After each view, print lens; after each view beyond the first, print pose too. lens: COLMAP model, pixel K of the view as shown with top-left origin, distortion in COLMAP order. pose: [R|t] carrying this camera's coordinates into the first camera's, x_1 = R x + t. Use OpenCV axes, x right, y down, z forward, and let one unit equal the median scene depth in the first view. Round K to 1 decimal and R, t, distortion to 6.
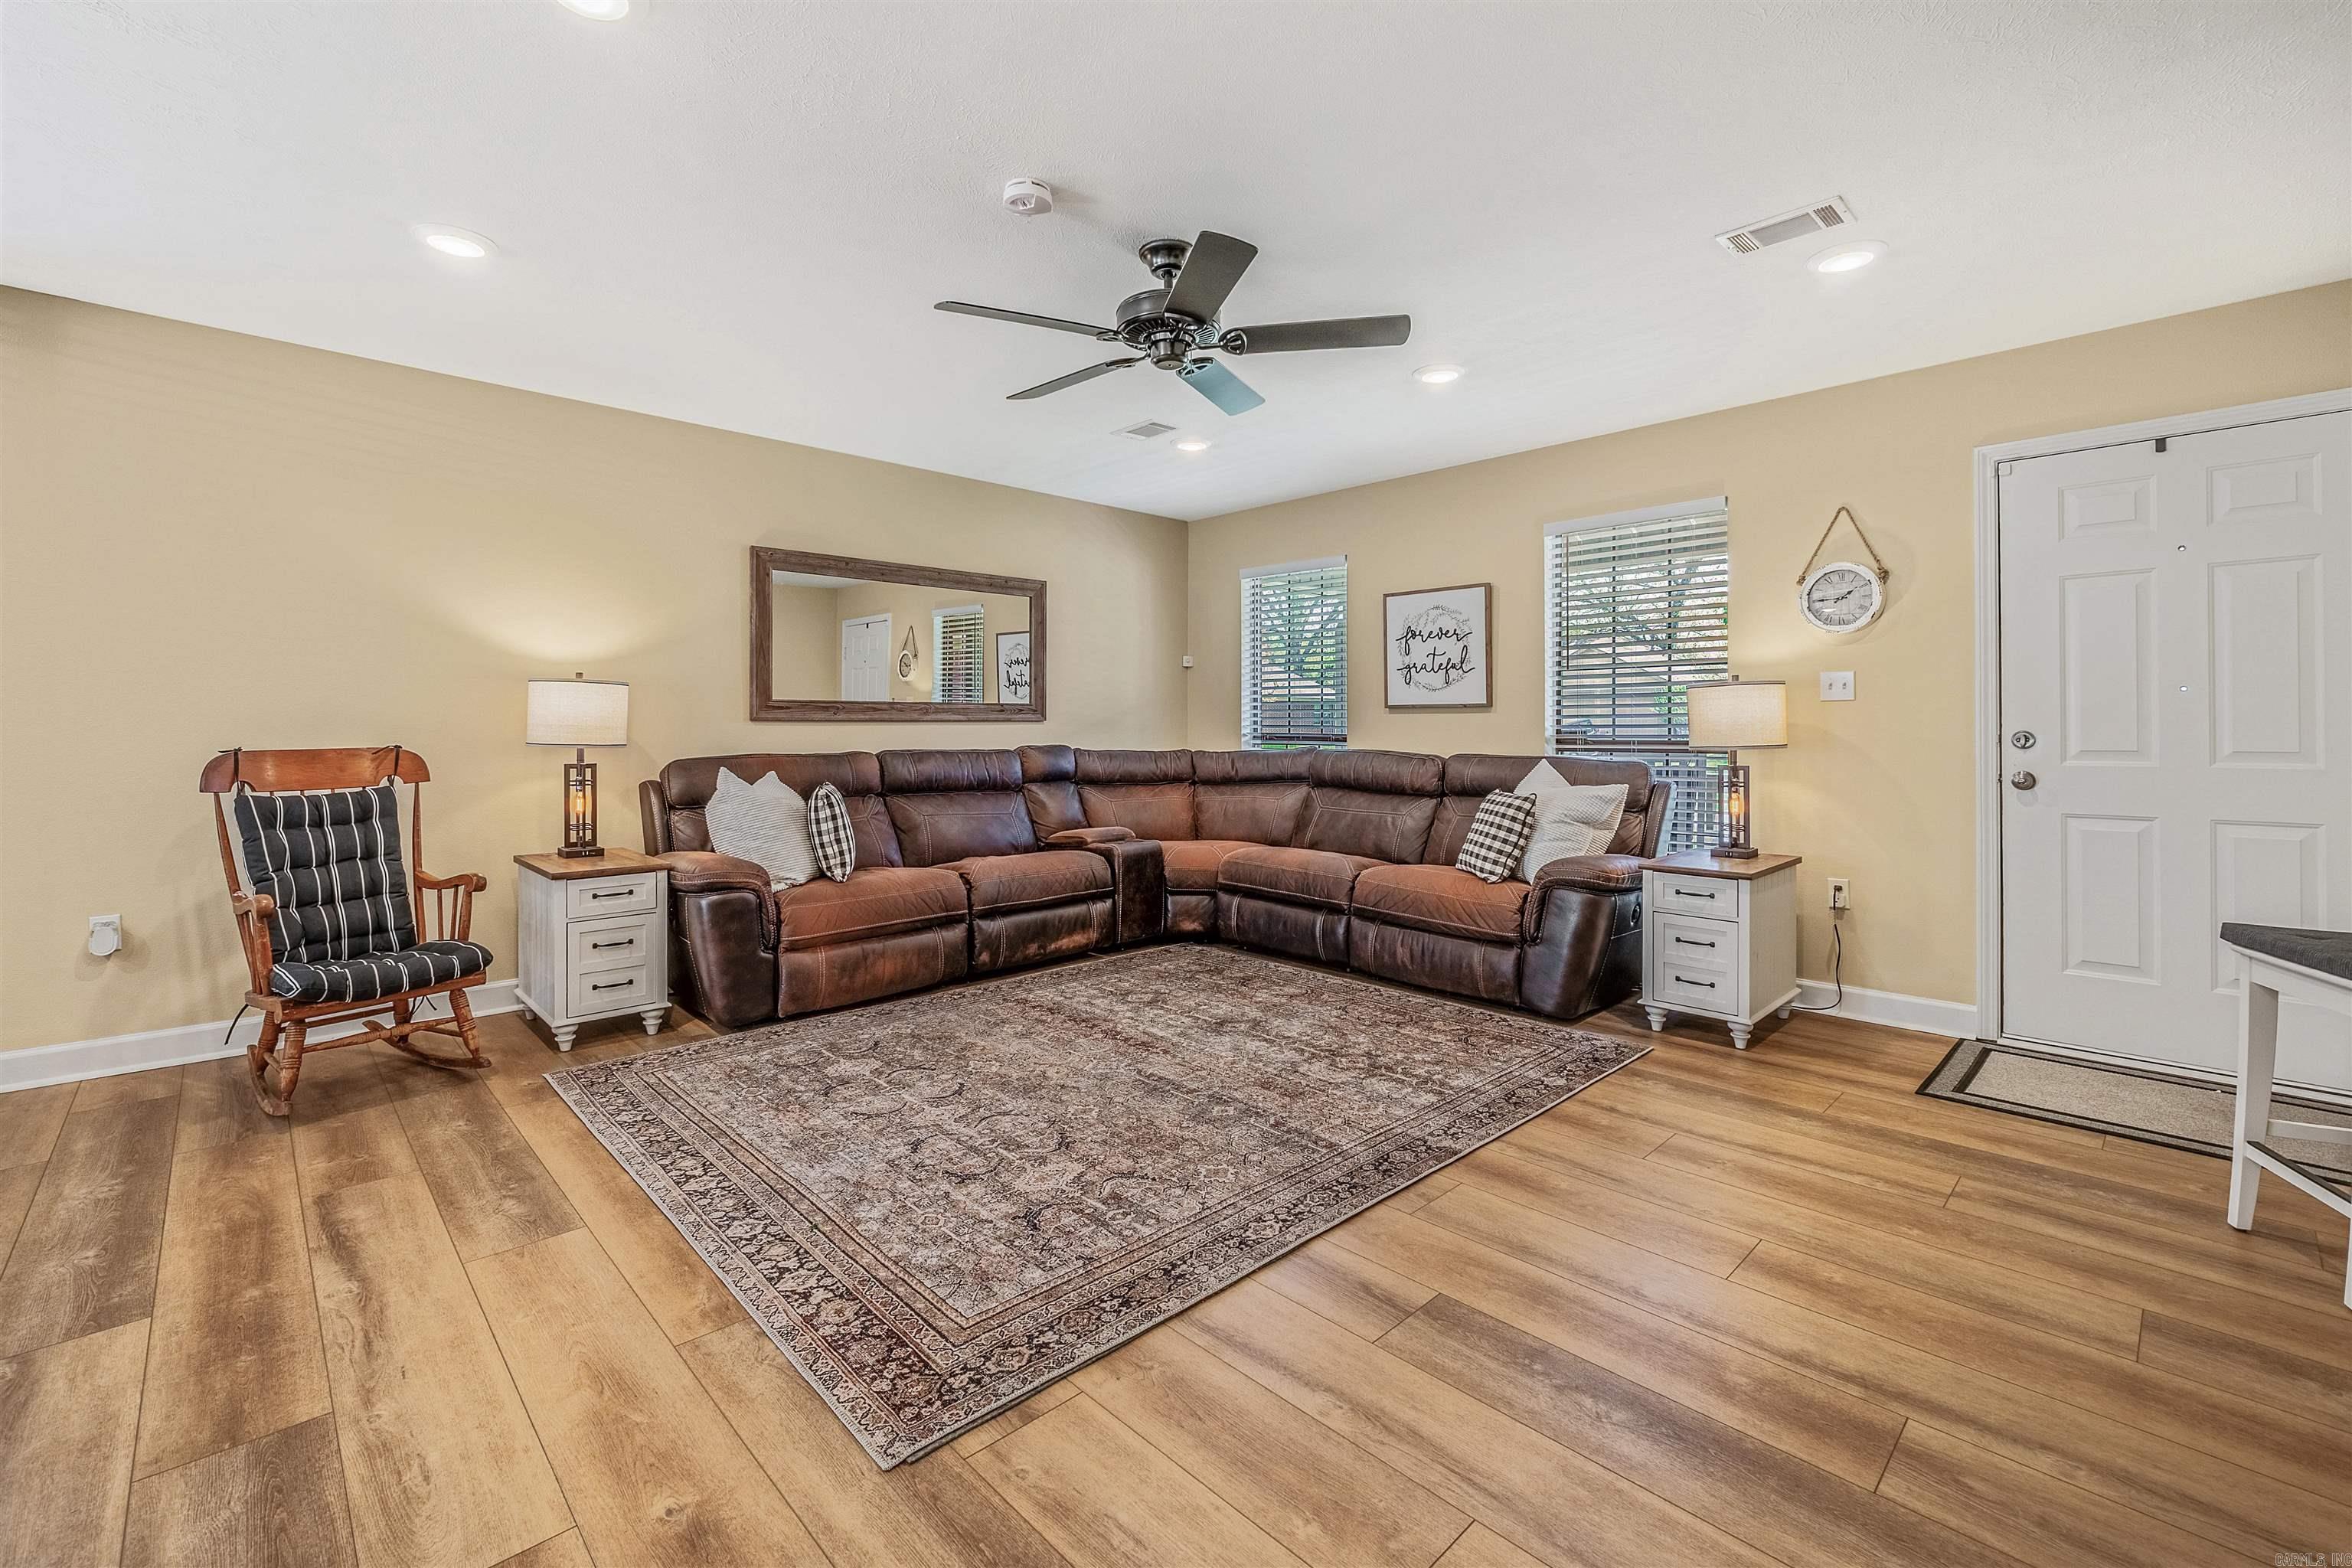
lens RADIAL K [[995.1, 0, 1175.0], [0, 995.1, 729.1], [0, 0, 1]] dist [-0.003429, -0.000490]
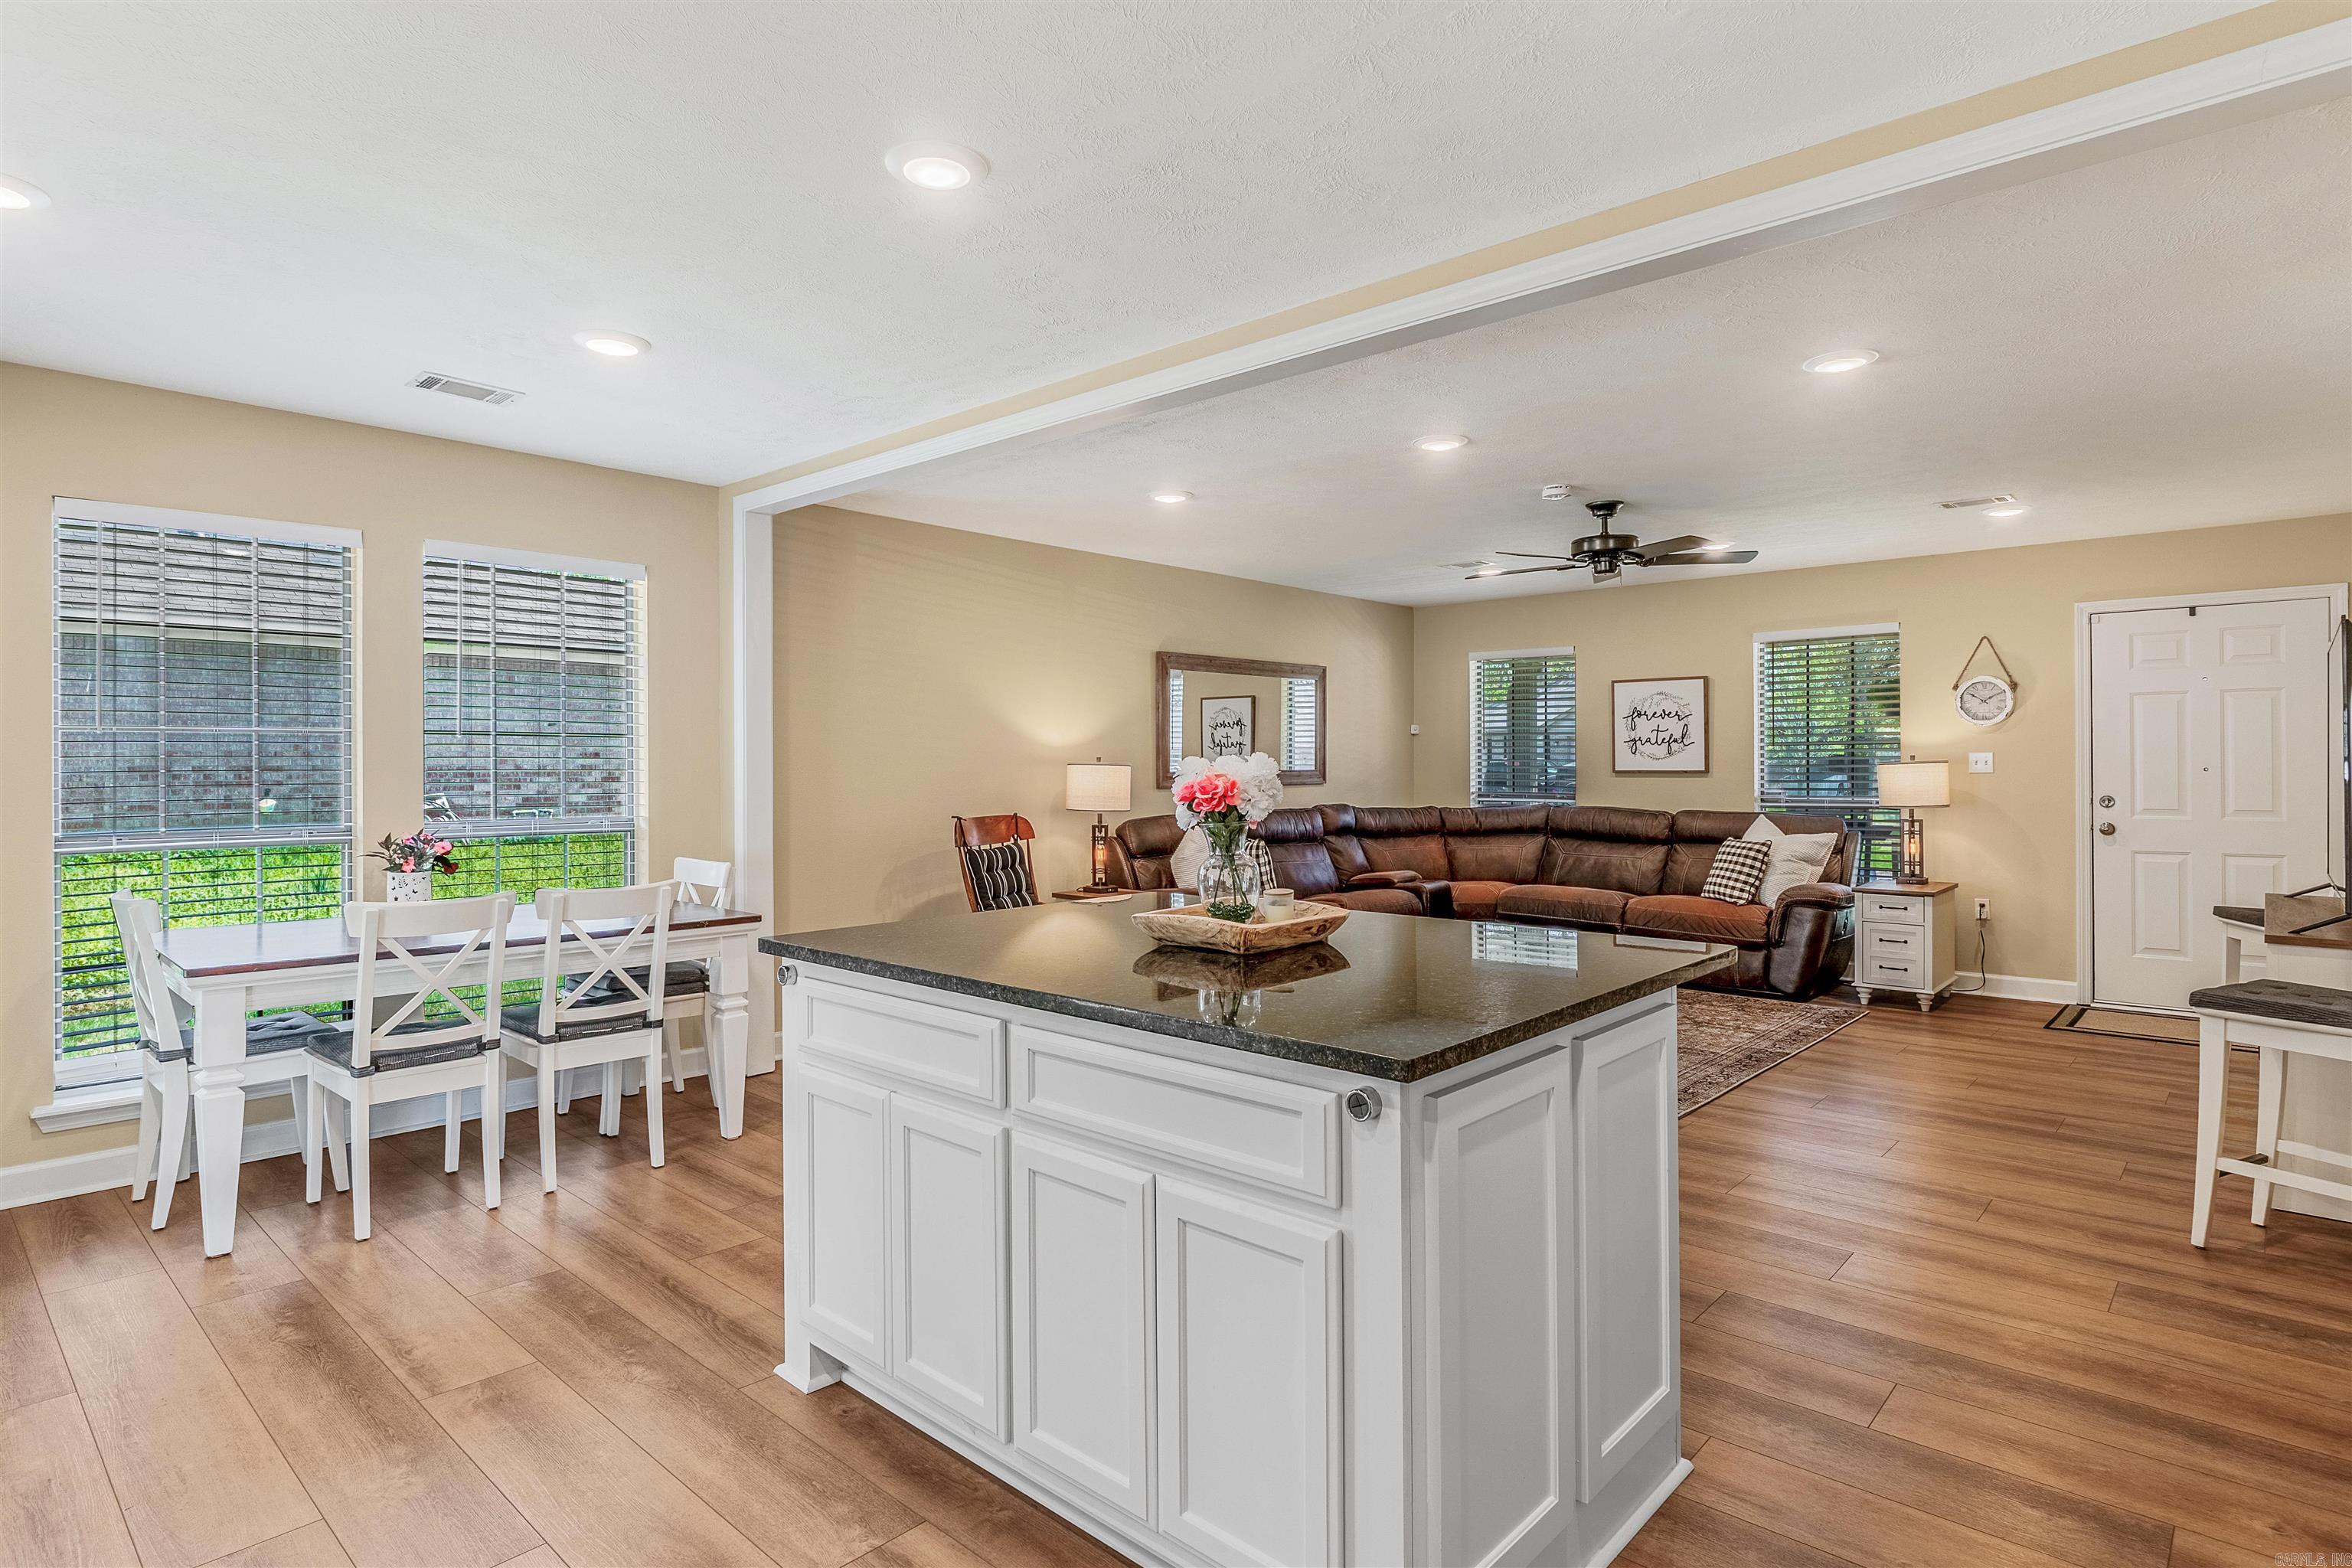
lens RADIAL K [[1234.2, 0, 1167.8], [0, 1234.2, 769.7], [0, 0, 1]] dist [-0.000405, -0.000202]
pose [[0.997959, -0.004517, 0.063704, -0.581218], [0.004347, 0.999987, 0.002808, -0.041648], [-0.063716, -0.002525, 0.997965, -0.657720]]
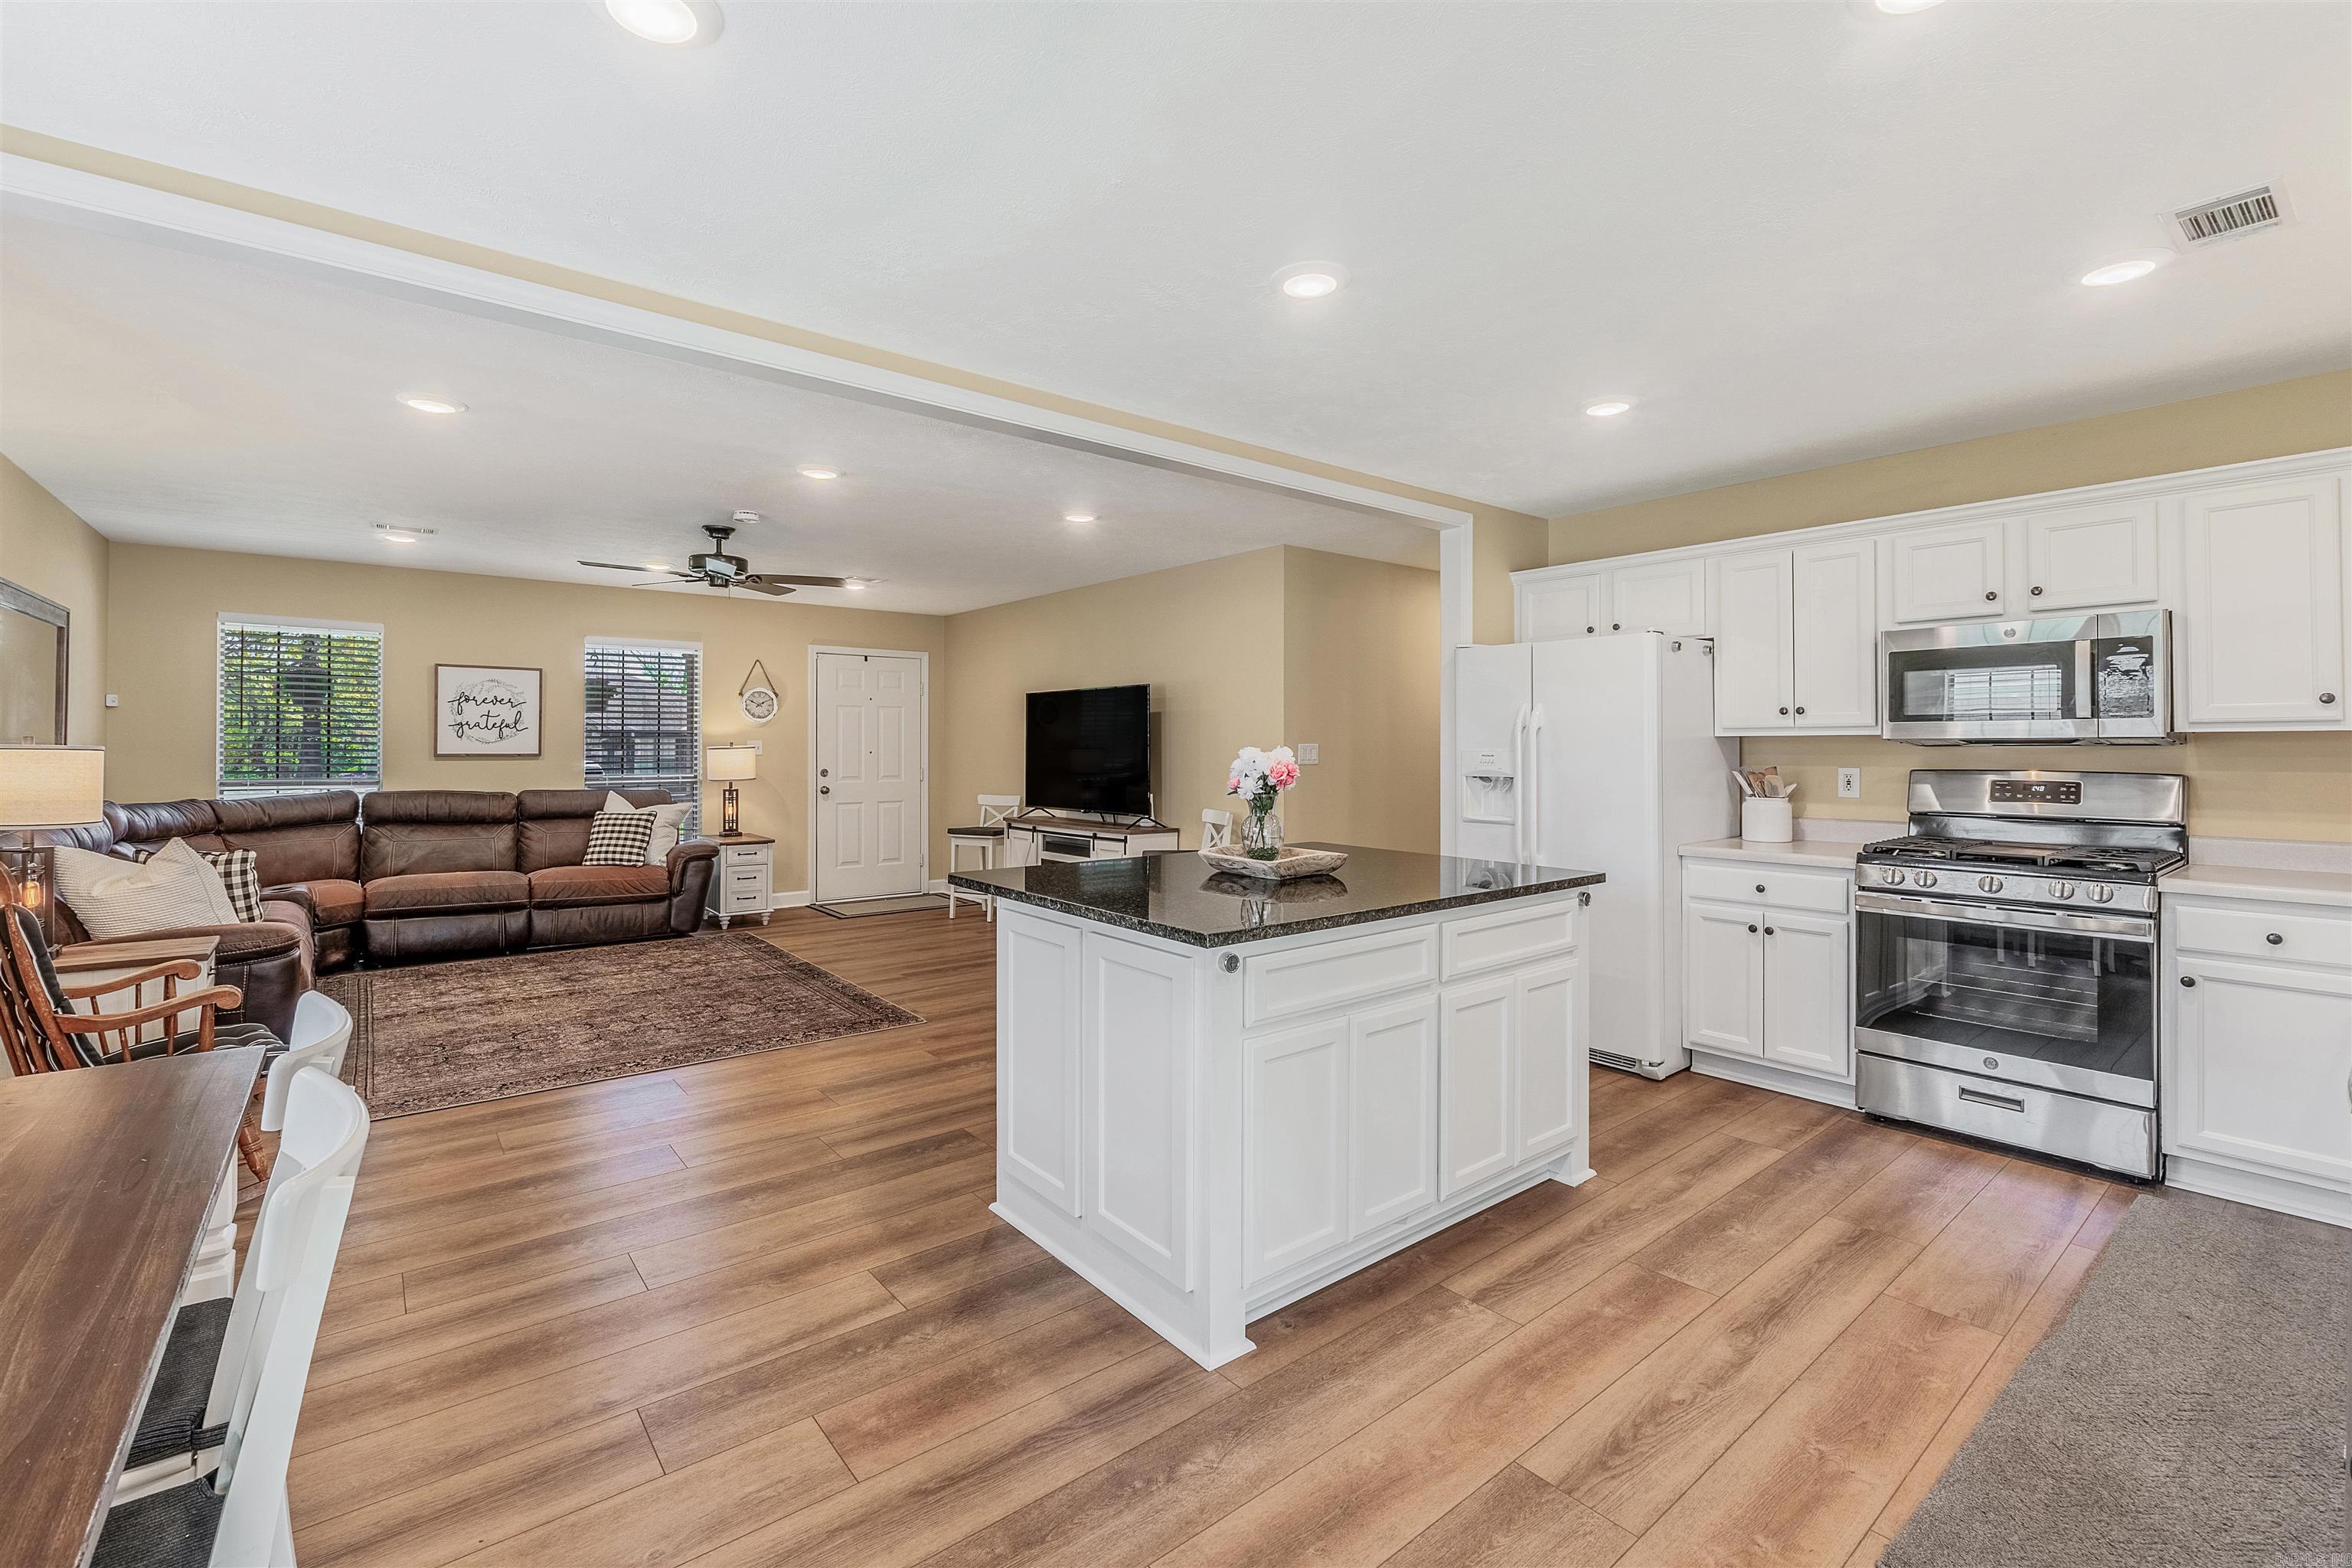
lens RADIAL K [[1018.0, 0, 1170.6], [0, 1018.0, 740.9], [0, 0, 1]] dist [-0.001932, -0.000362]
pose [[0.072460, 0.005045, 0.997359, -1.293907], [-0.003095, 0.999984, -0.004834, -0.048474], [-0.997367, -0.002736, 0.072475, 0.000512]]
